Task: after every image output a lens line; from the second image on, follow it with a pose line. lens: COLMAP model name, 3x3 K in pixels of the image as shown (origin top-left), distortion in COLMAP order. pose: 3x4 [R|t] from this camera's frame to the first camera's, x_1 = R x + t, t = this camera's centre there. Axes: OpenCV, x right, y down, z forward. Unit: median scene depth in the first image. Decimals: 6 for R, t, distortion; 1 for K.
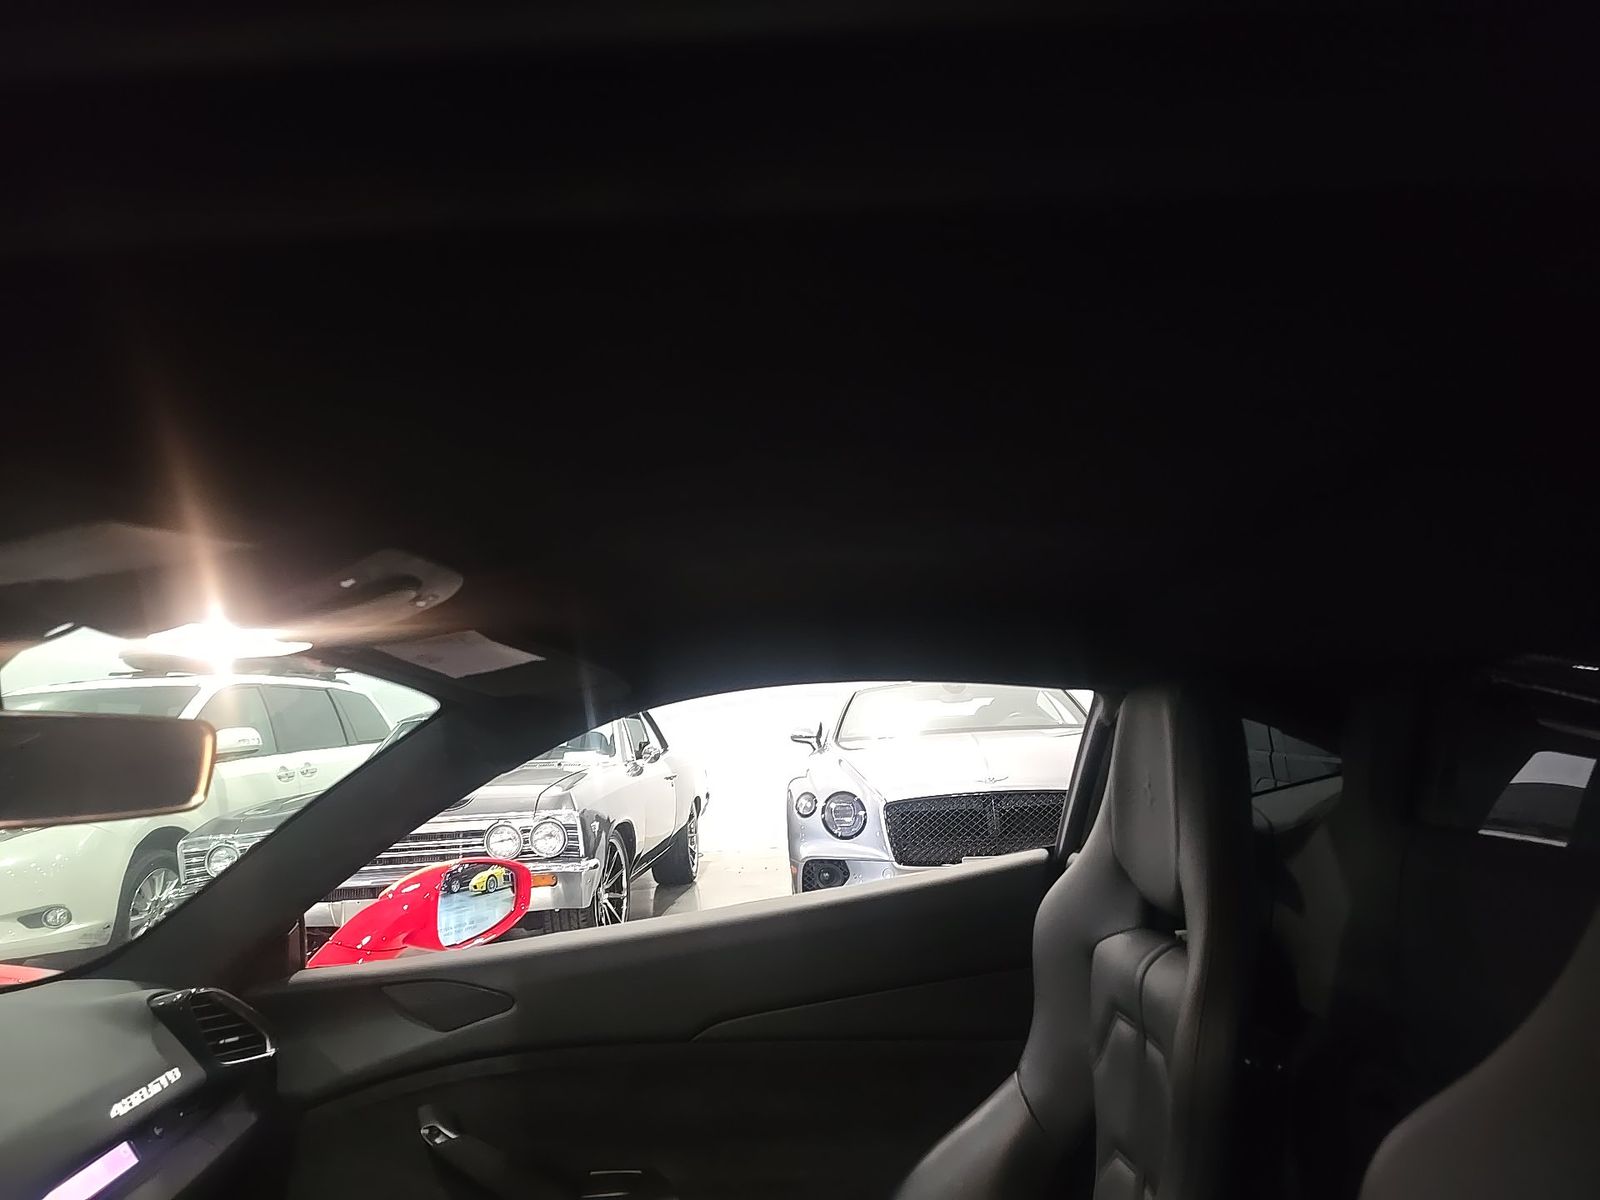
lens RADIAL K [[1071.1, 0, 805.1], [0, 1071.1, 593.4], [0, 0, 1]] dist [0.051794, -0.044720]
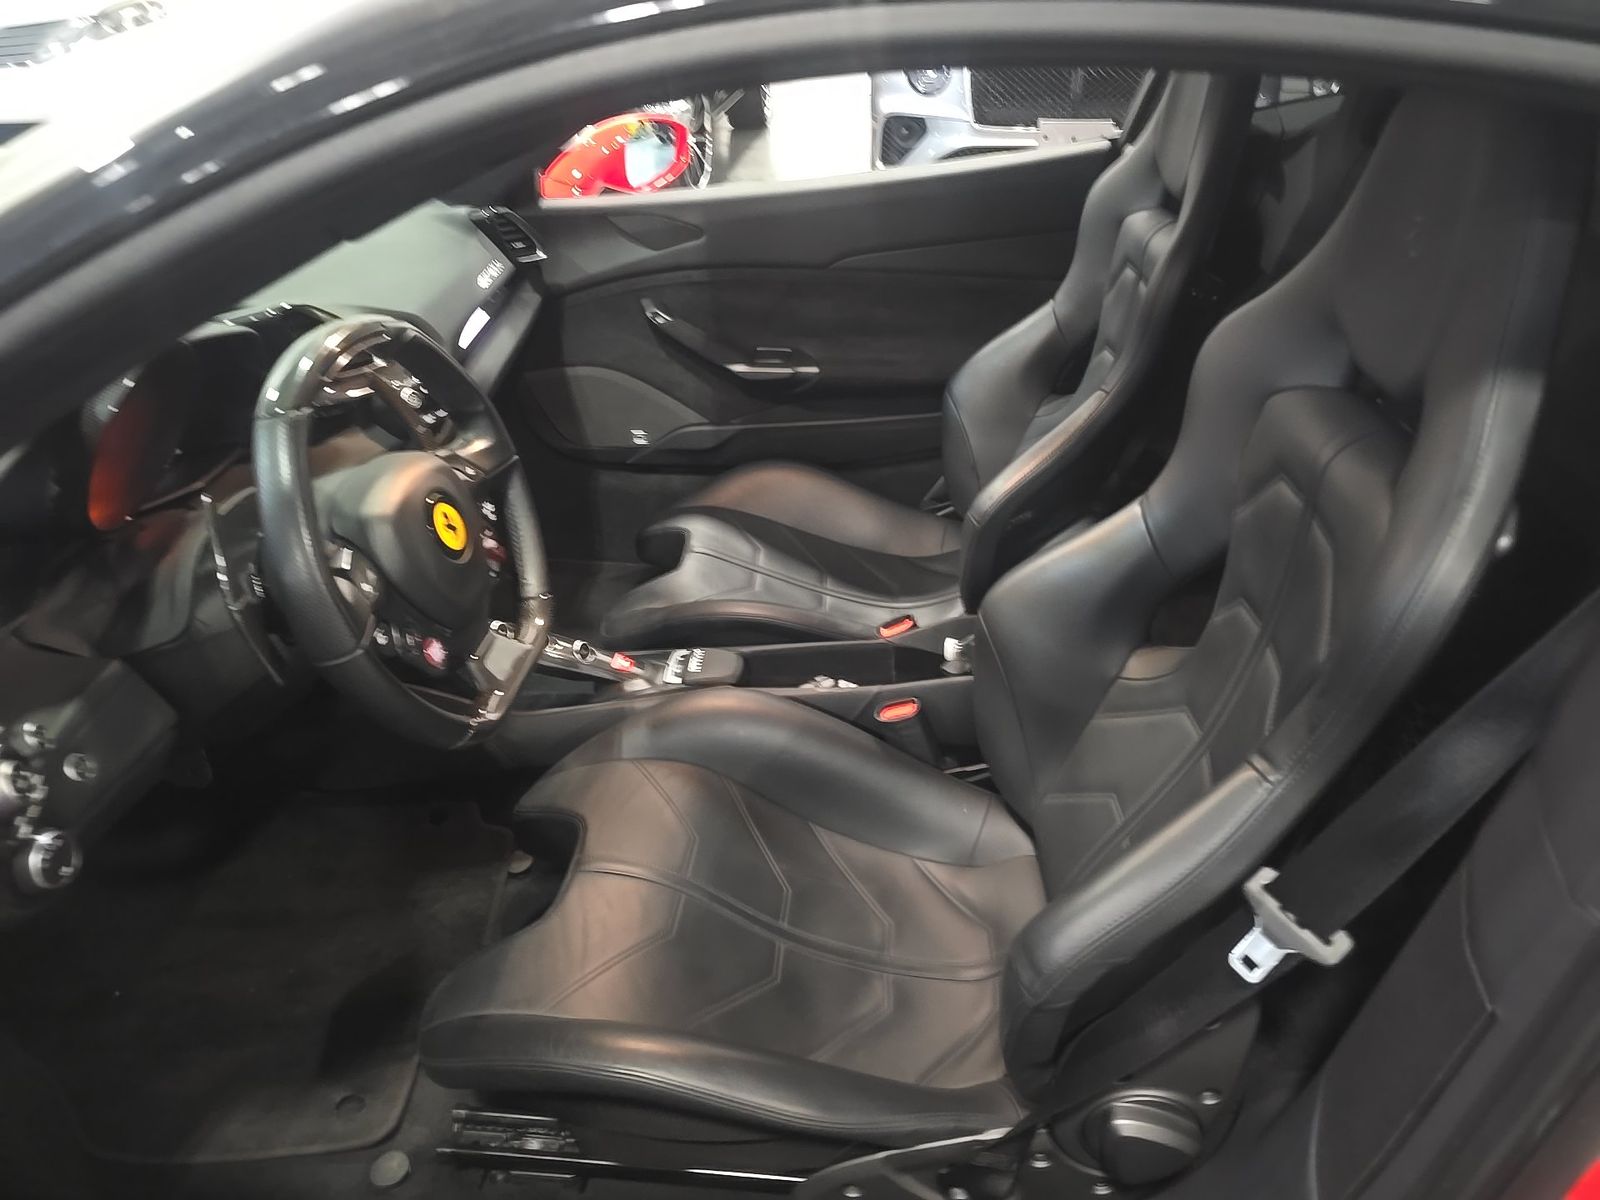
lens RADIAL K [[1071.1, 0, 805.1], [0, 1071.1, 593.4], [0, 0, 1]] dist [0.051794, -0.044720]
pose [[0.997206, 0.069518, -0.027321, -0.069175], [-0.037500, 0.782287, 0.621789, -0.136599], [0.064598, -0.619027, 0.782708, -0.392813]]
